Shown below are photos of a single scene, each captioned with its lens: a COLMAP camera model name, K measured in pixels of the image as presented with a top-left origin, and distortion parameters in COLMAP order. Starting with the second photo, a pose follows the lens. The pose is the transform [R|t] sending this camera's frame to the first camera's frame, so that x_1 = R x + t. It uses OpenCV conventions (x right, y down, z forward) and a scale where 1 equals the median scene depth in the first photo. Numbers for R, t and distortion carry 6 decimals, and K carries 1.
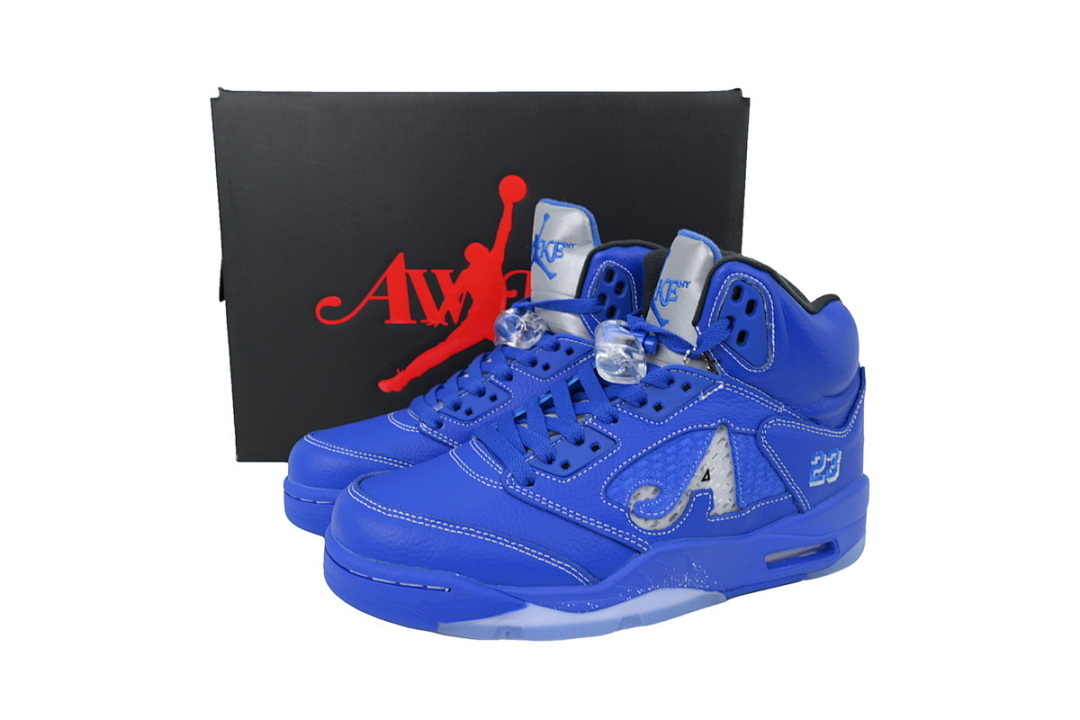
lens RADIAL K [[801.7, 0, 534.4], [0, 801.7, 364.2], [0, 0, 1]] dist [0.006032, -0.001141]
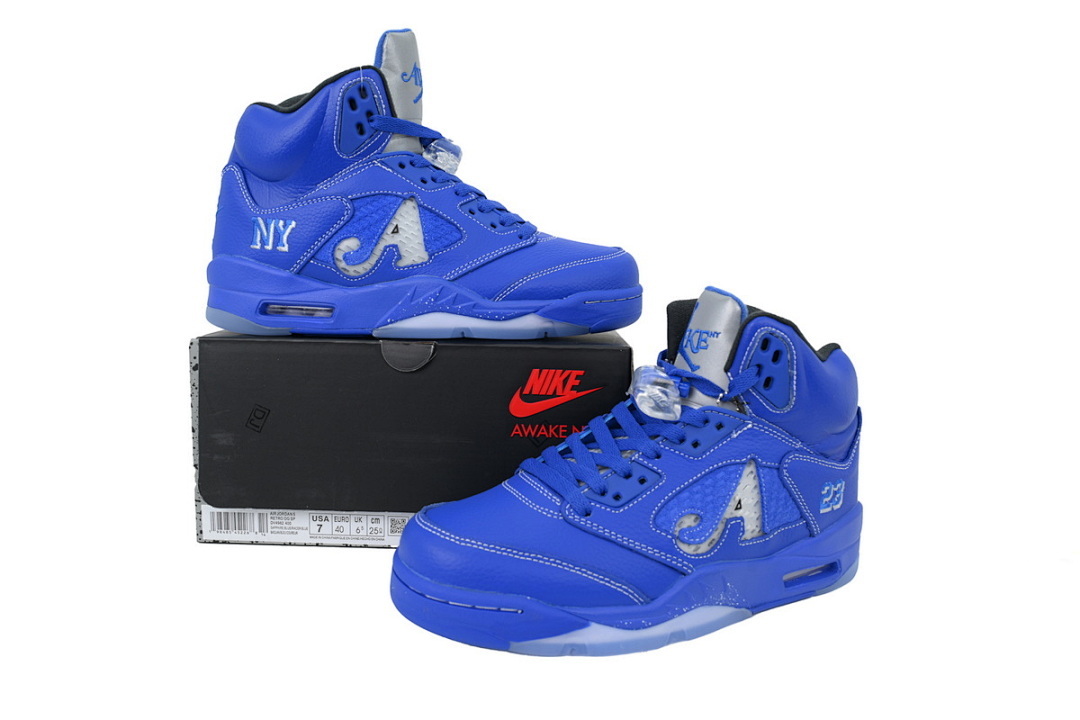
lens RADIAL K [[801.7, 0, 537.0], [0, 801.7, 360.5], [0, 0, 1]] dist [0.006032, -0.001141]
pose [[0.995015, 0.008997, 0.099317, -0.181539], [-0.005932, 0.999498, -0.031114, -0.027534], [-0.099547, 0.030370, 0.994569, -0.102226]]
